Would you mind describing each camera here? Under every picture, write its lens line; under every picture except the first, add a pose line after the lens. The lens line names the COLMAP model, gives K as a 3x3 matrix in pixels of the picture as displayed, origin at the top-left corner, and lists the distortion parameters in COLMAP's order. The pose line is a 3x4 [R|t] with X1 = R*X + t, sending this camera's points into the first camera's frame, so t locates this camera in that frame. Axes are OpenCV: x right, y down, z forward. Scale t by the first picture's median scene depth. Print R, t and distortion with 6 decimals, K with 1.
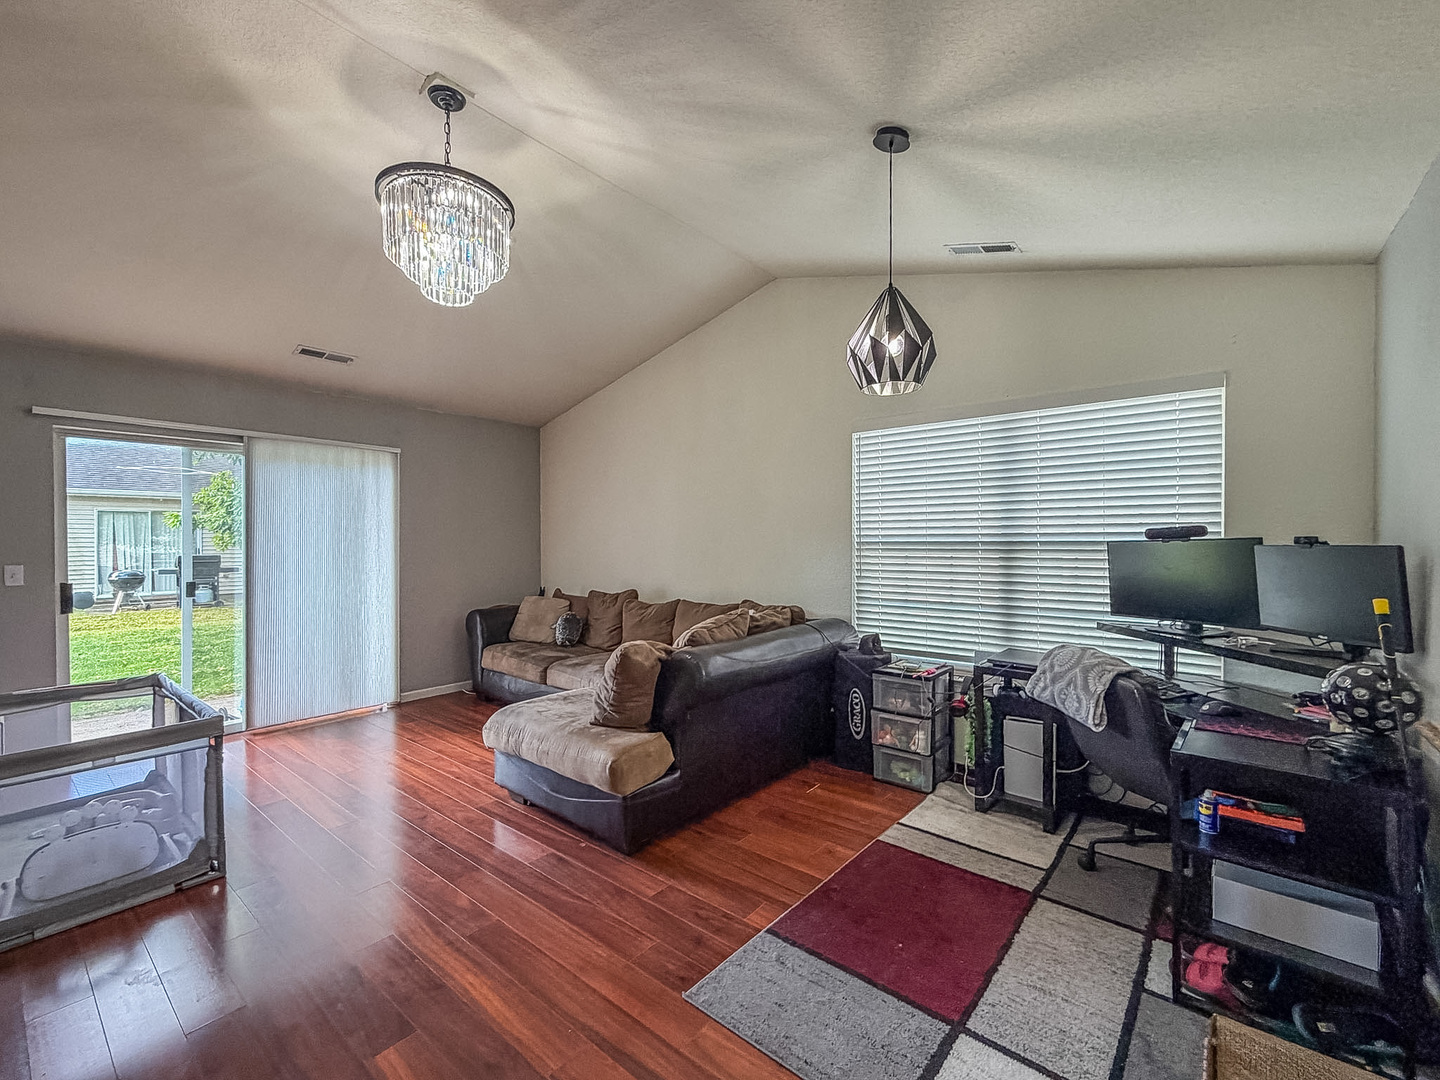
lens RADIAL K [[592.7, 0, 717.5], [0, 592.7, 544.5], [0, 0, 1]] dist [-0.000855, -0.000172]
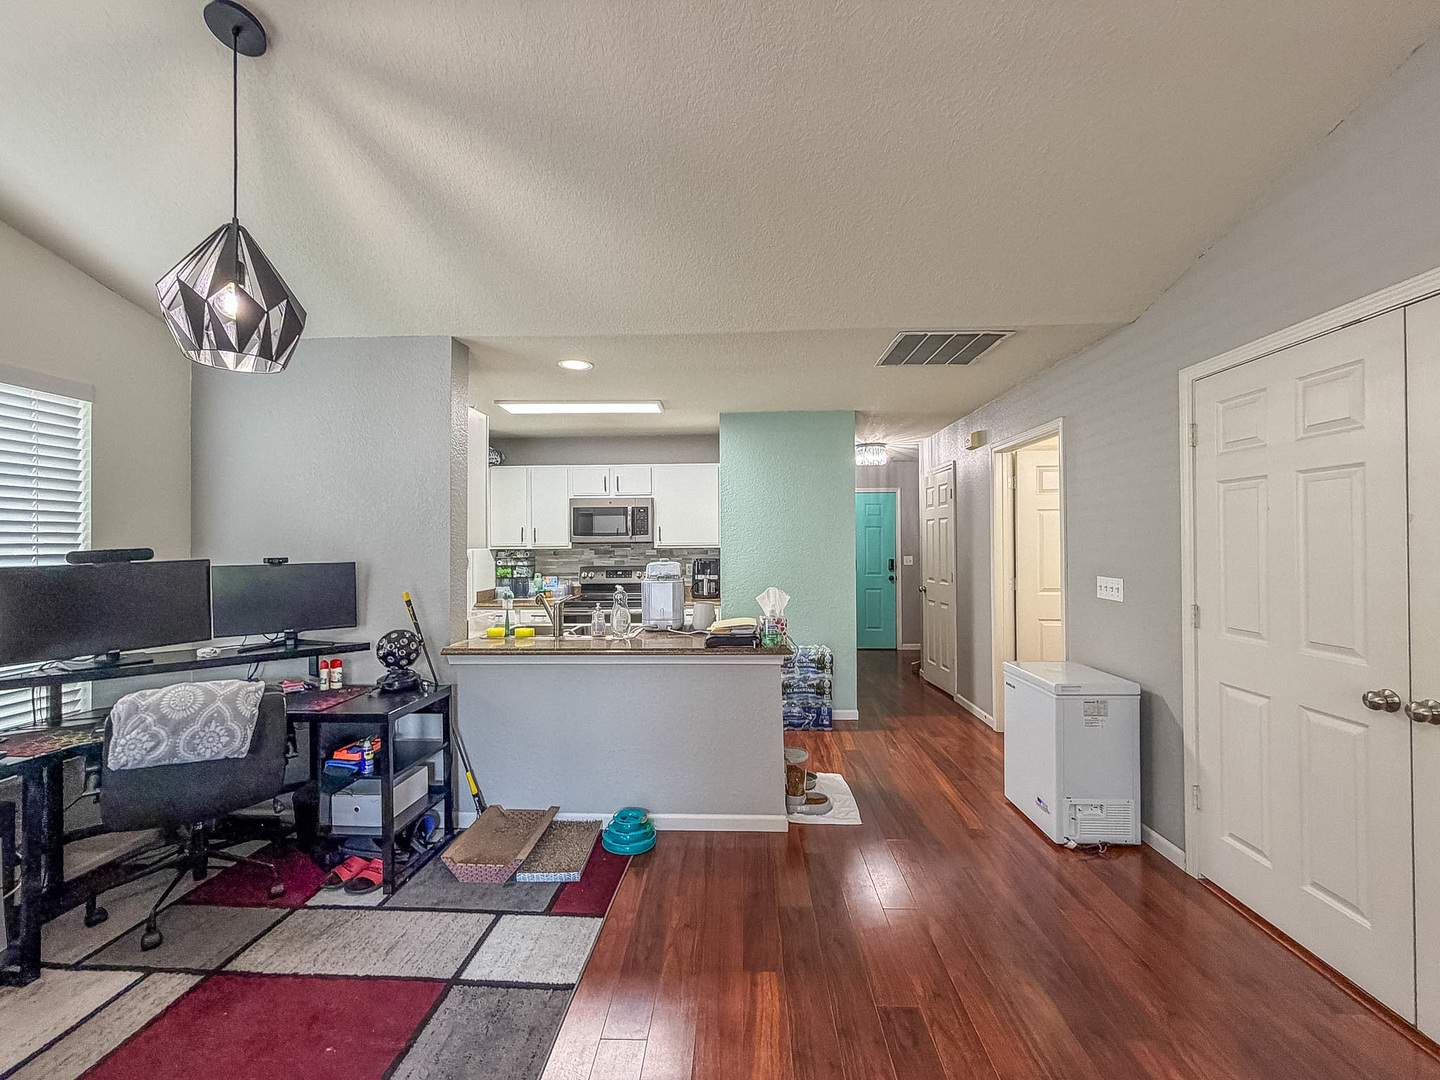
lens RADIAL K [[592.7, 0, 714.2], [0, 592.7, 541.0], [0, 0, 1]] dist [-0.000855, -0.000172]
pose [[-0.585875, 0.010708, 0.810331, -0.448462], [0.016424, 0.999864, -0.001337, -0.022263], [-0.810235, 0.012525, -0.585971, 0.670700]]
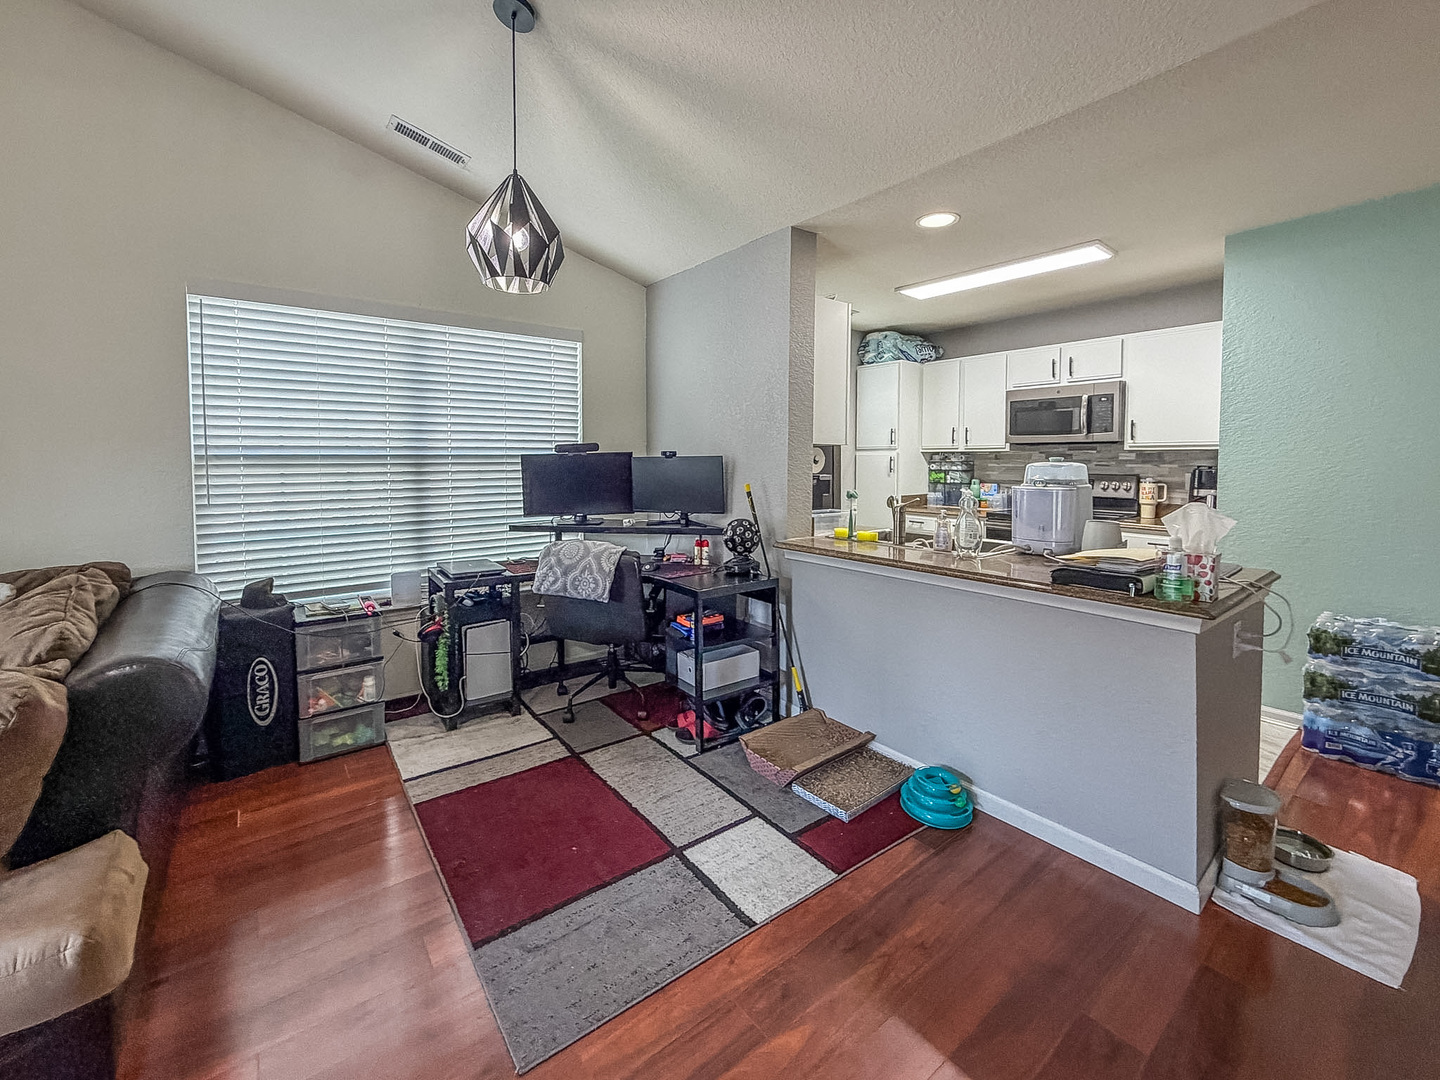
lens RADIAL K [[592.7, 0, 717.4], [0, 592.7, 481.5], [0, 0, 1]] dist [-0.000855, -0.000172]
pose [[0.235472, -0.036747, 0.971186, -0.381175], [0.008836, 0.999325, 0.035669, 0.008866], [-0.971841, 0.000183, 0.235638, 0.334325]]
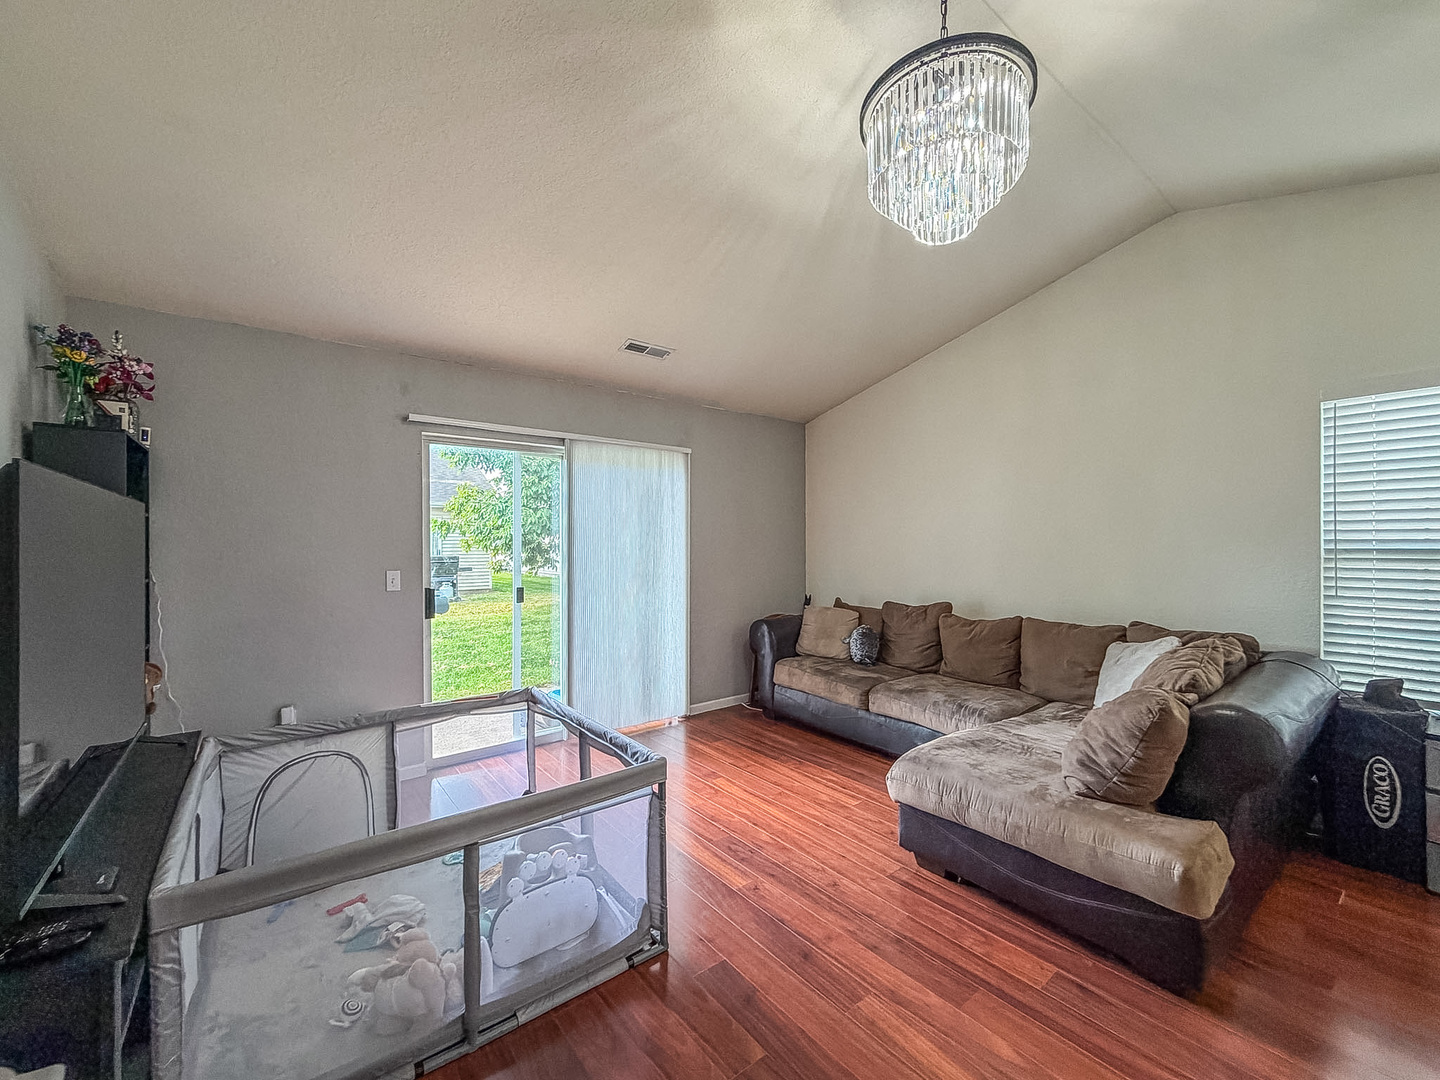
lens RADIAL K [[592.7, 0, 730.6], [0, 592.7, 537.9], [0, 0, 1]] dist [-0.000855, -0.000172]
pose [[0.974124, -0.000839, -0.226012, -0.423793], [-0.001802, 0.999933, -0.011475, -0.011355], [0.226007, 0.011585, 0.974057, 0.149096]]
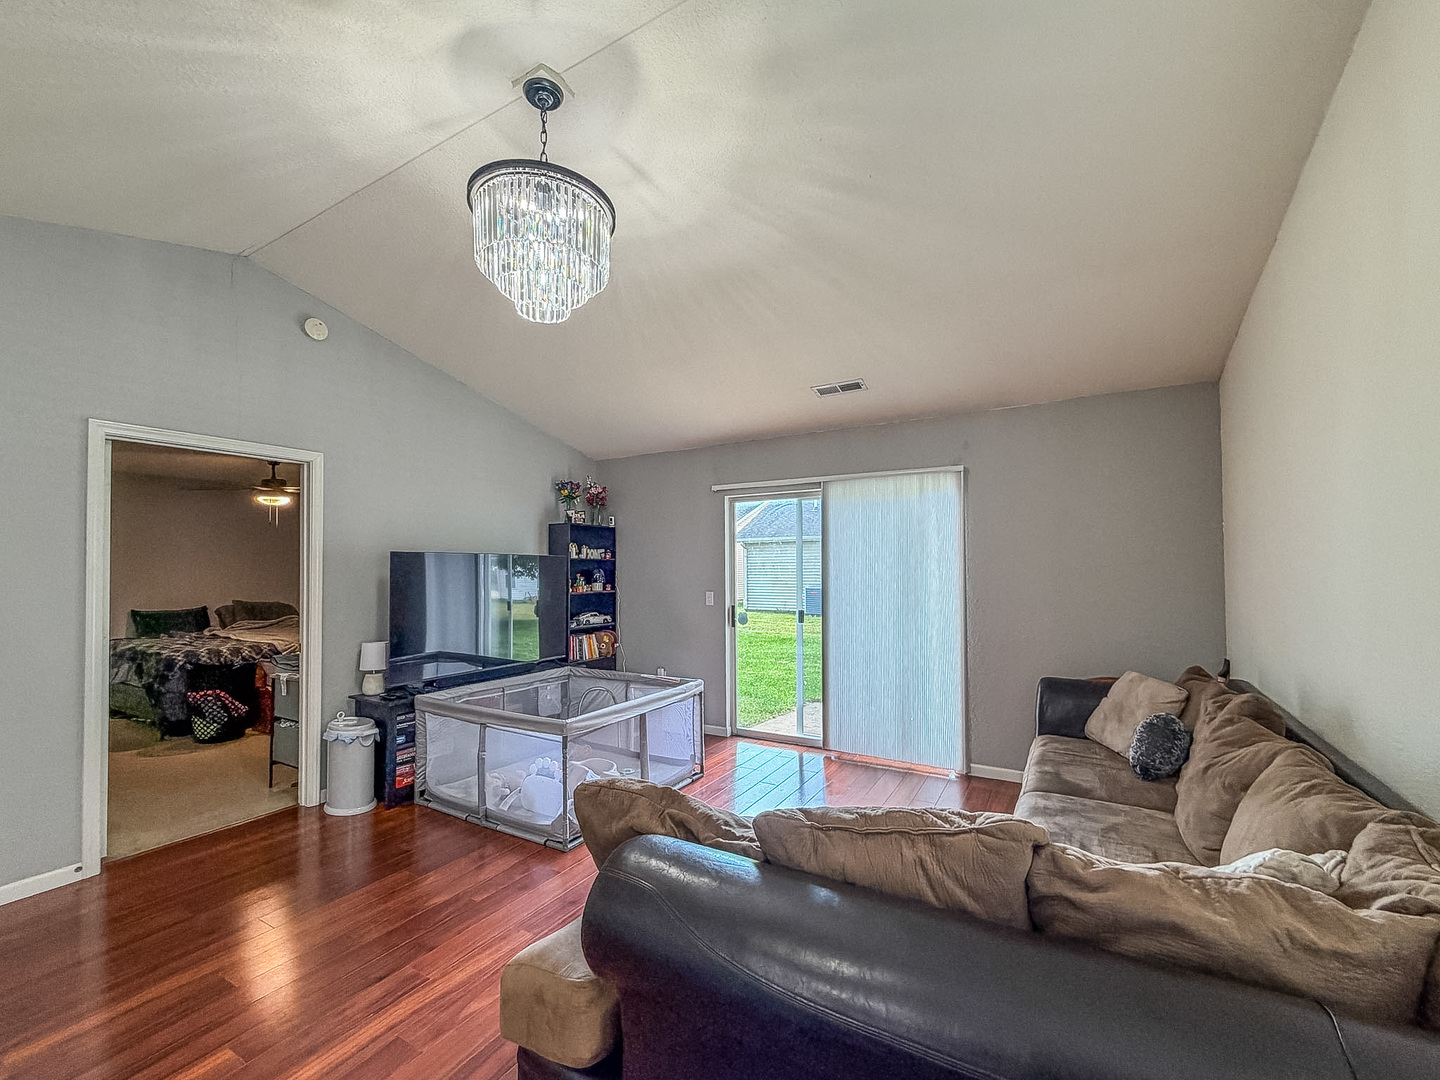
lens RADIAL K [[592.7, 0, 723.2], [0, 592.7, 559.7], [0, 0, 1]] dist [-0.000855, -0.000172]
pose [[0.152964, -0.016547, -0.988093, 0.364119], [-0.004764, 0.999836, -0.017481, -0.022893], [0.988220, 0.007381, 0.152860, 0.882485]]
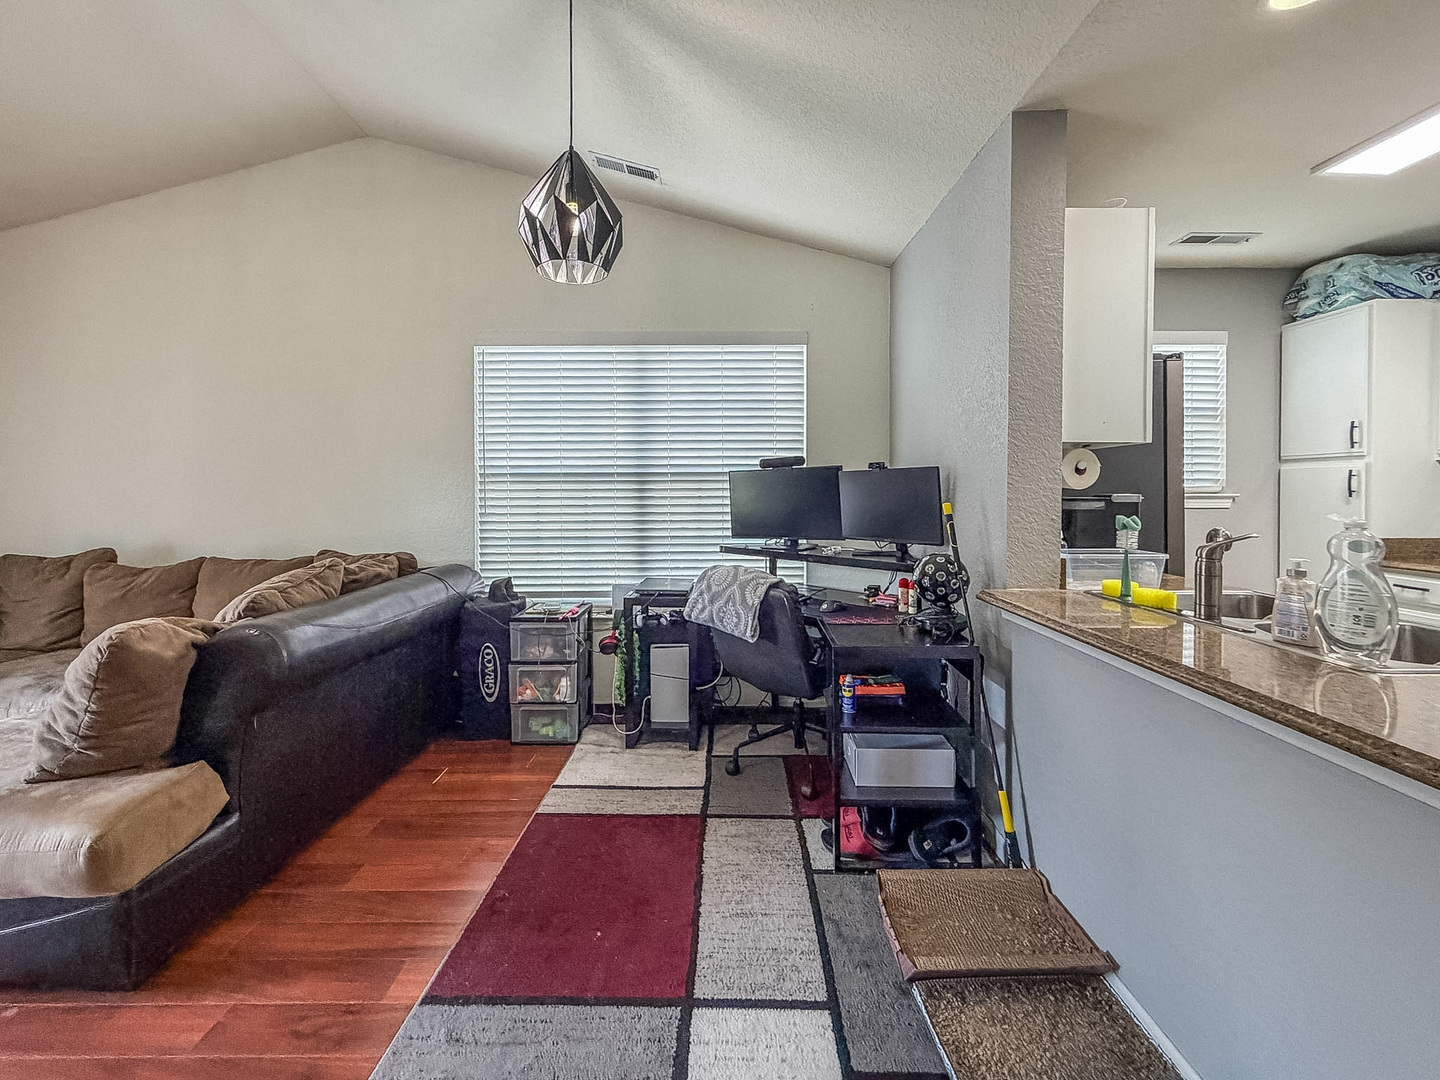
lens RADIAL K [[592.7, 0, 711.6], [0, 592.7, 494.0], [0, 0, 1]] dist [-0.000855, -0.000172]
pose [[0.778221, -0.005221, 0.627968, -0.057395], [0.006020, 0.999982, 0.000853, 0.035034], [-0.627961, 0.003117, 0.778238, 0.157605]]
